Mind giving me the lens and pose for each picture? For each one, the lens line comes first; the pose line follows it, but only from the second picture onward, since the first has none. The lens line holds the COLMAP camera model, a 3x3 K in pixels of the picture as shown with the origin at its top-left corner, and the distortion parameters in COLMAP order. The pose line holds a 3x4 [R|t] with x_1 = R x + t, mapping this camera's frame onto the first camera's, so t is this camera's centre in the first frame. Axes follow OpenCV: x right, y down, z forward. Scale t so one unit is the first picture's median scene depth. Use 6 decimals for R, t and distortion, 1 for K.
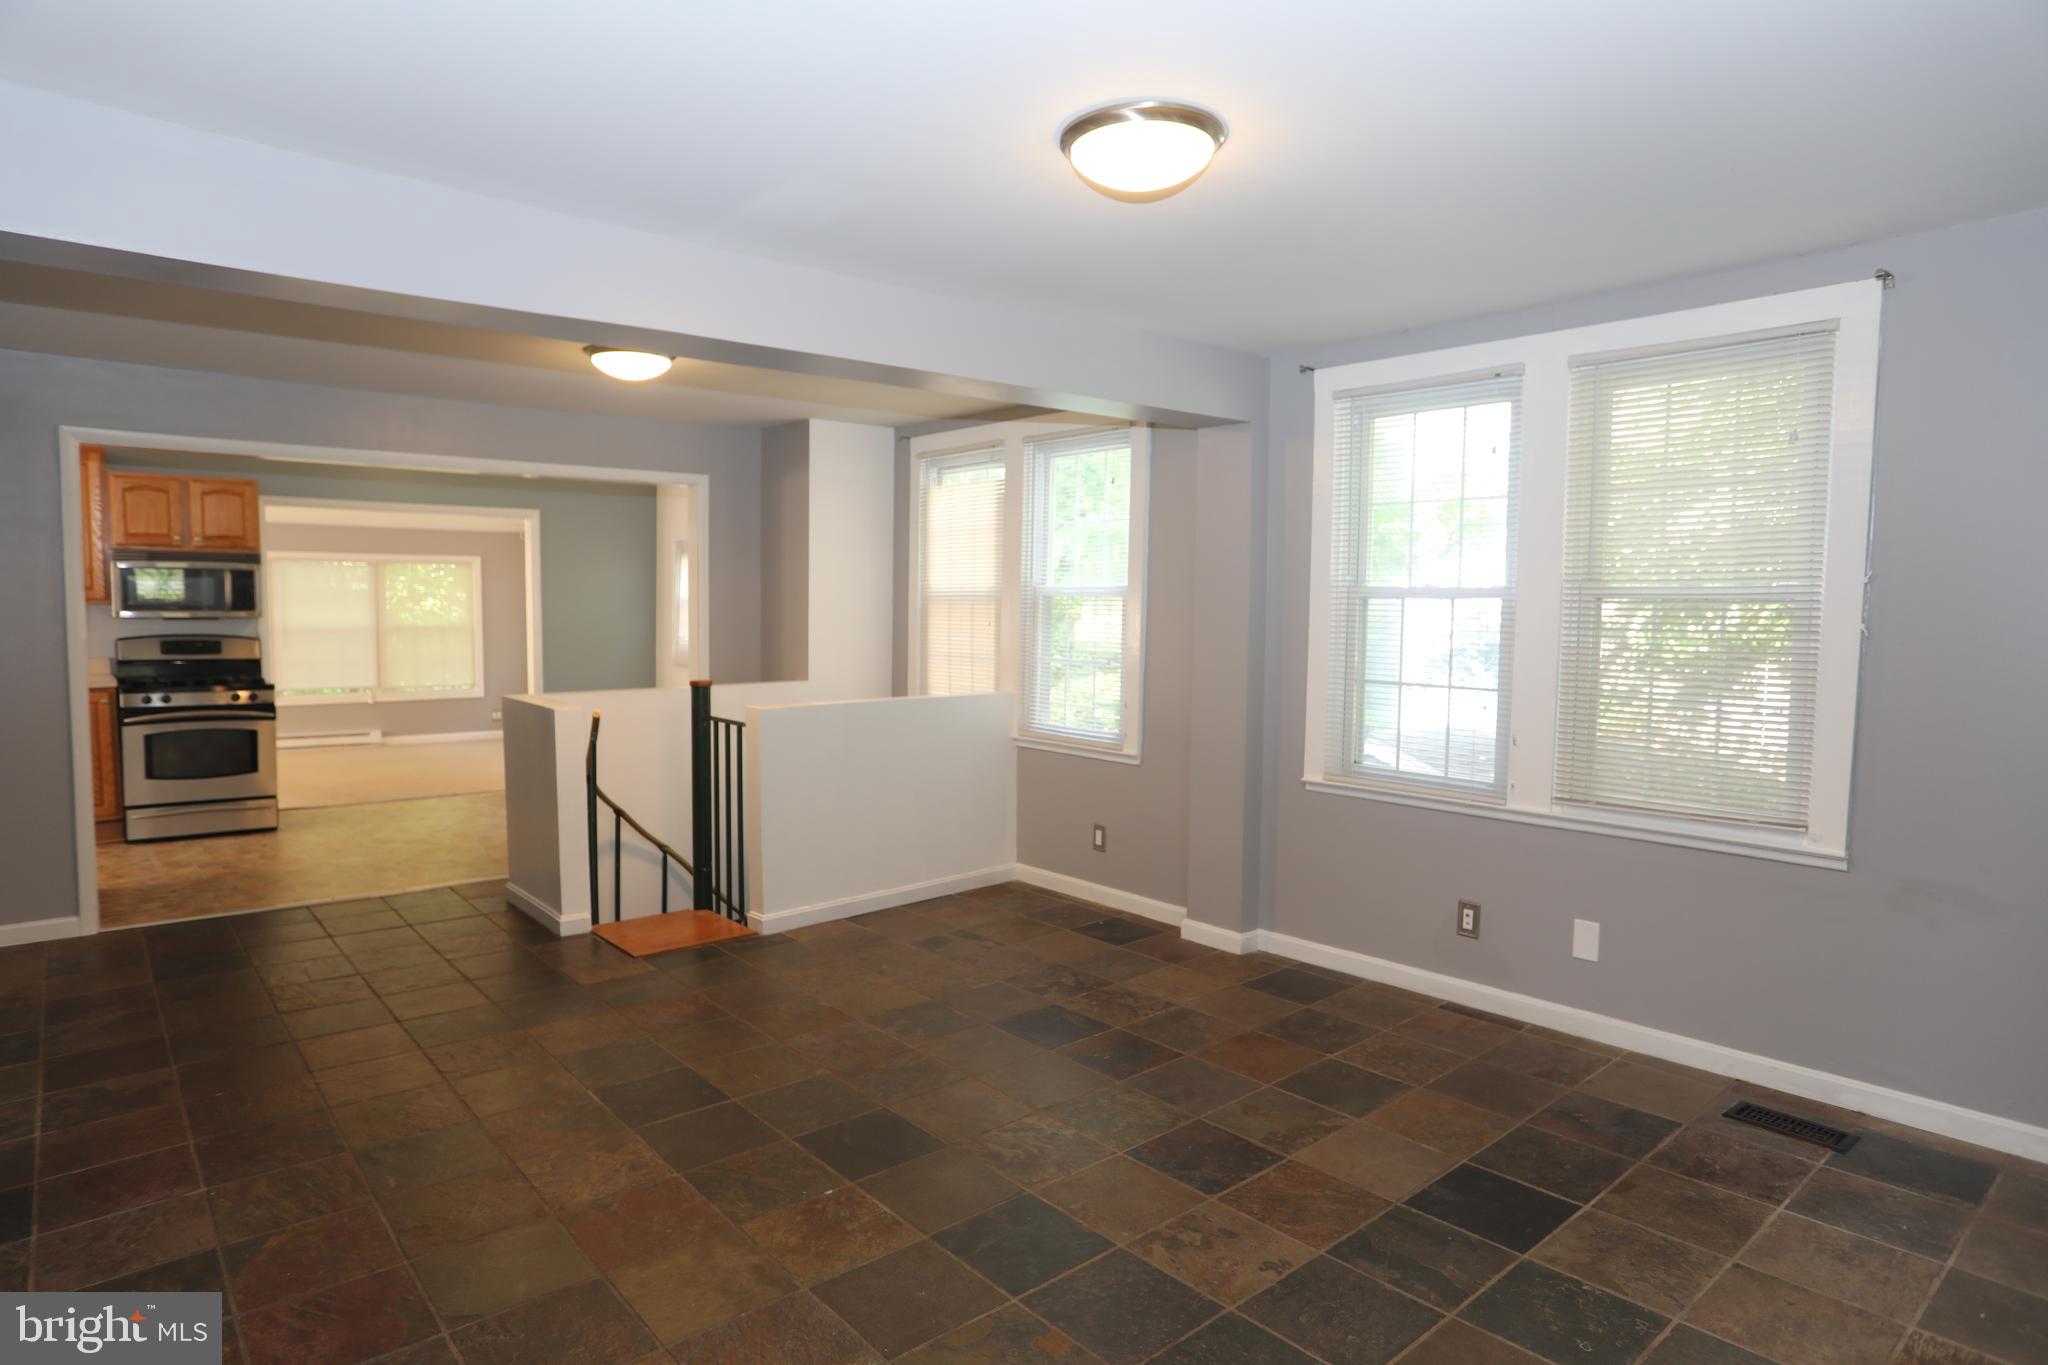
lens RADIAL K [[1139.8, 0, 1024.0], [0, 1139.8, 682.5], [0, 0, 1]] dist [-0.080066, -0.000174]
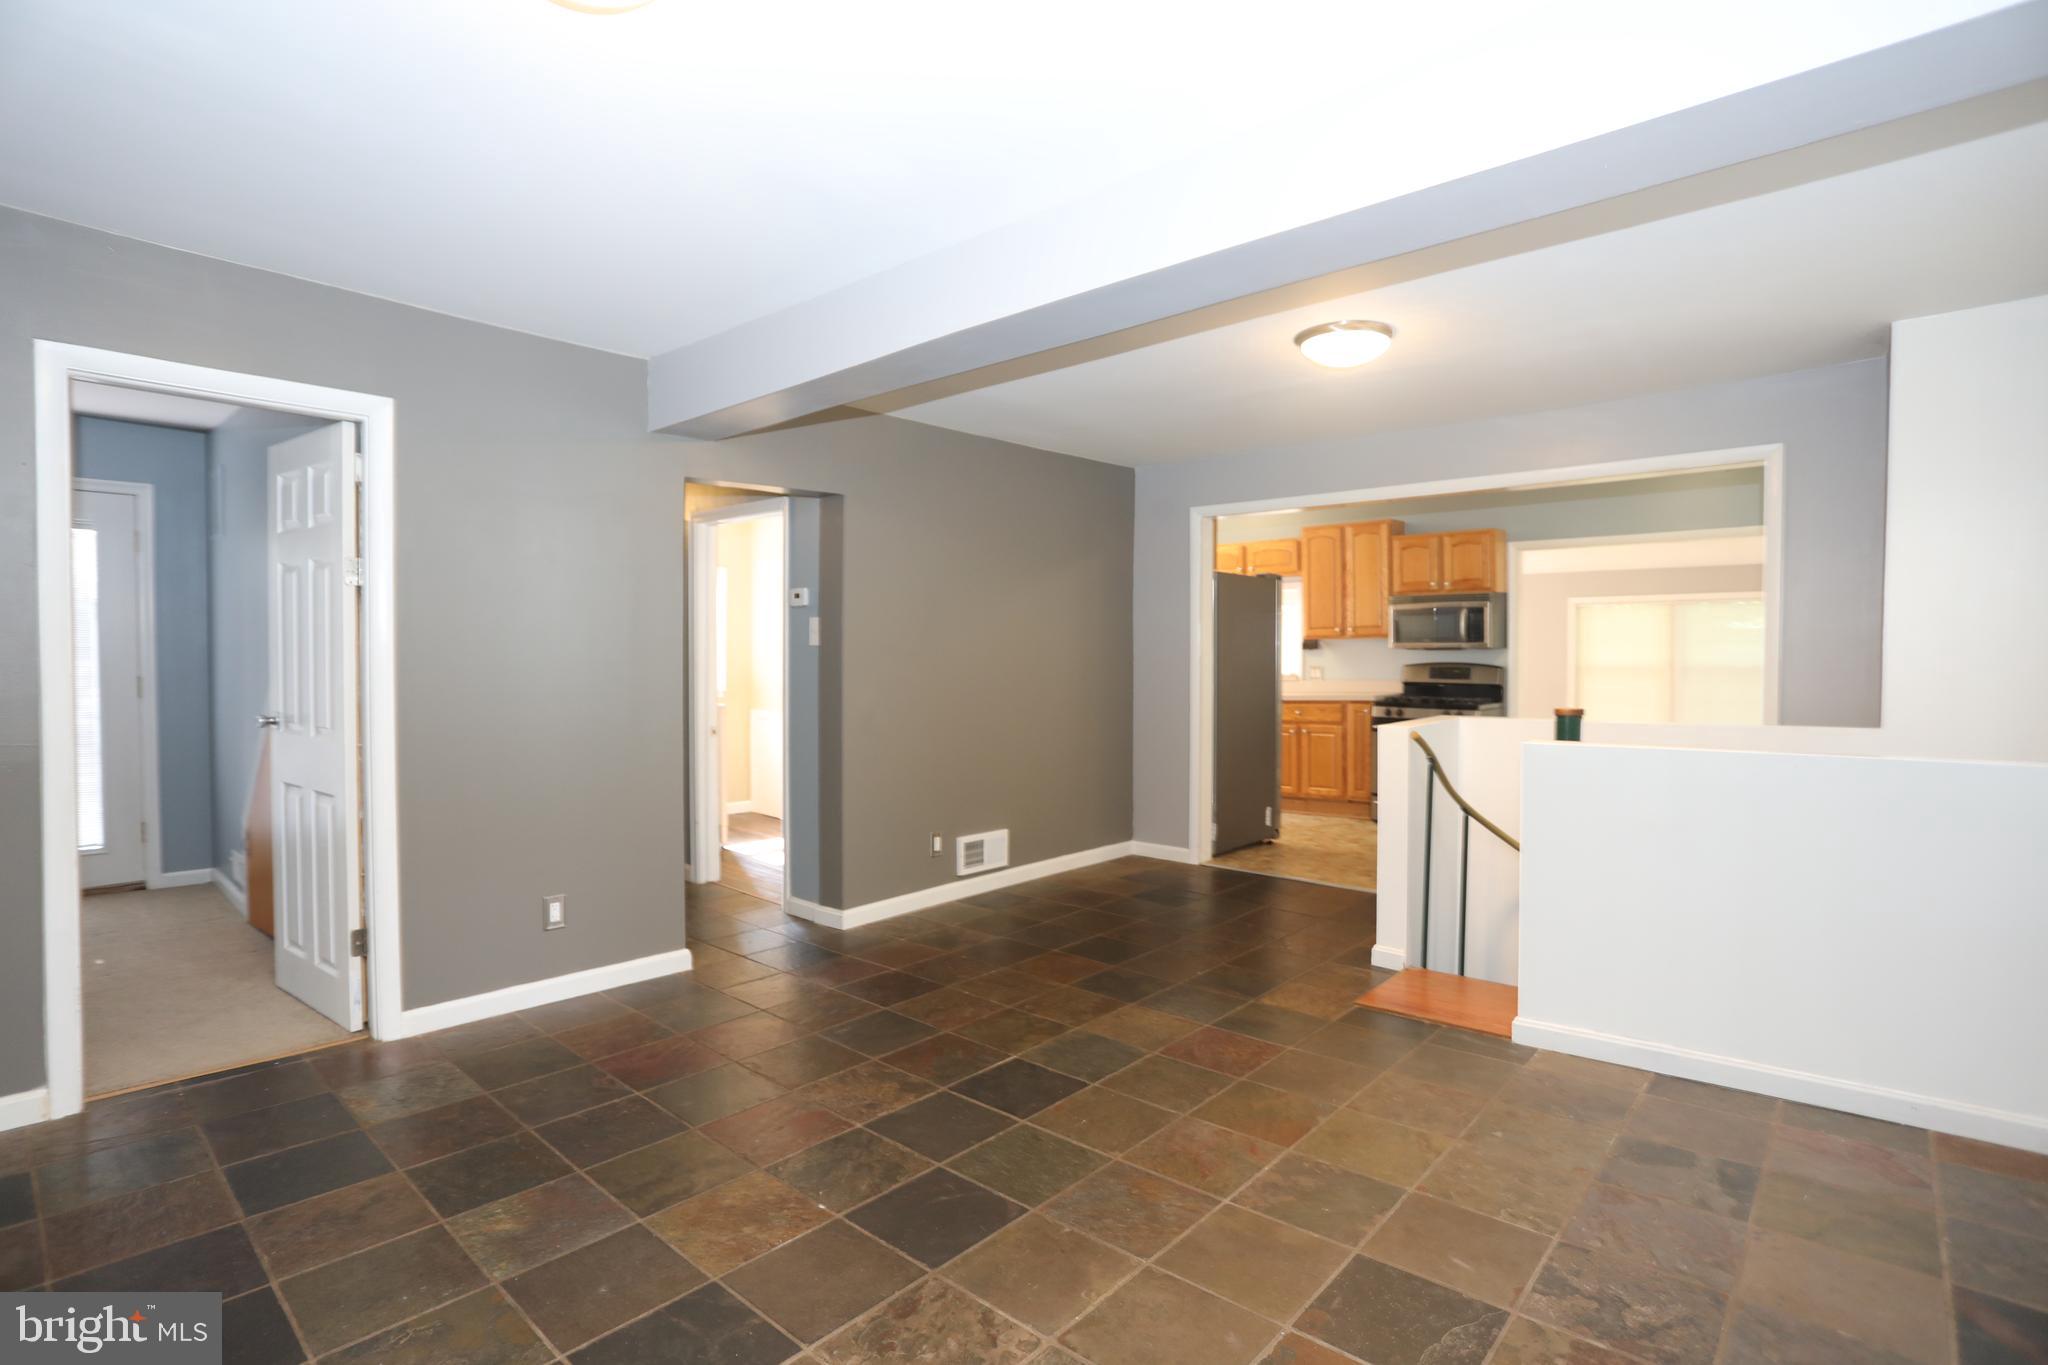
lens RADIAL K [[984.5, 0, 1024.0], [0, 984.5, 682.5], [0, 0, 1]] dist [-0.071069, 0.026600]
pose [[0.132391, 0.016613, -0.991058, 0.341377], [-0.062744, 0.997995, 0.008347, -0.002312], [0.989210, 0.061078, 0.133168, 0.543115]]
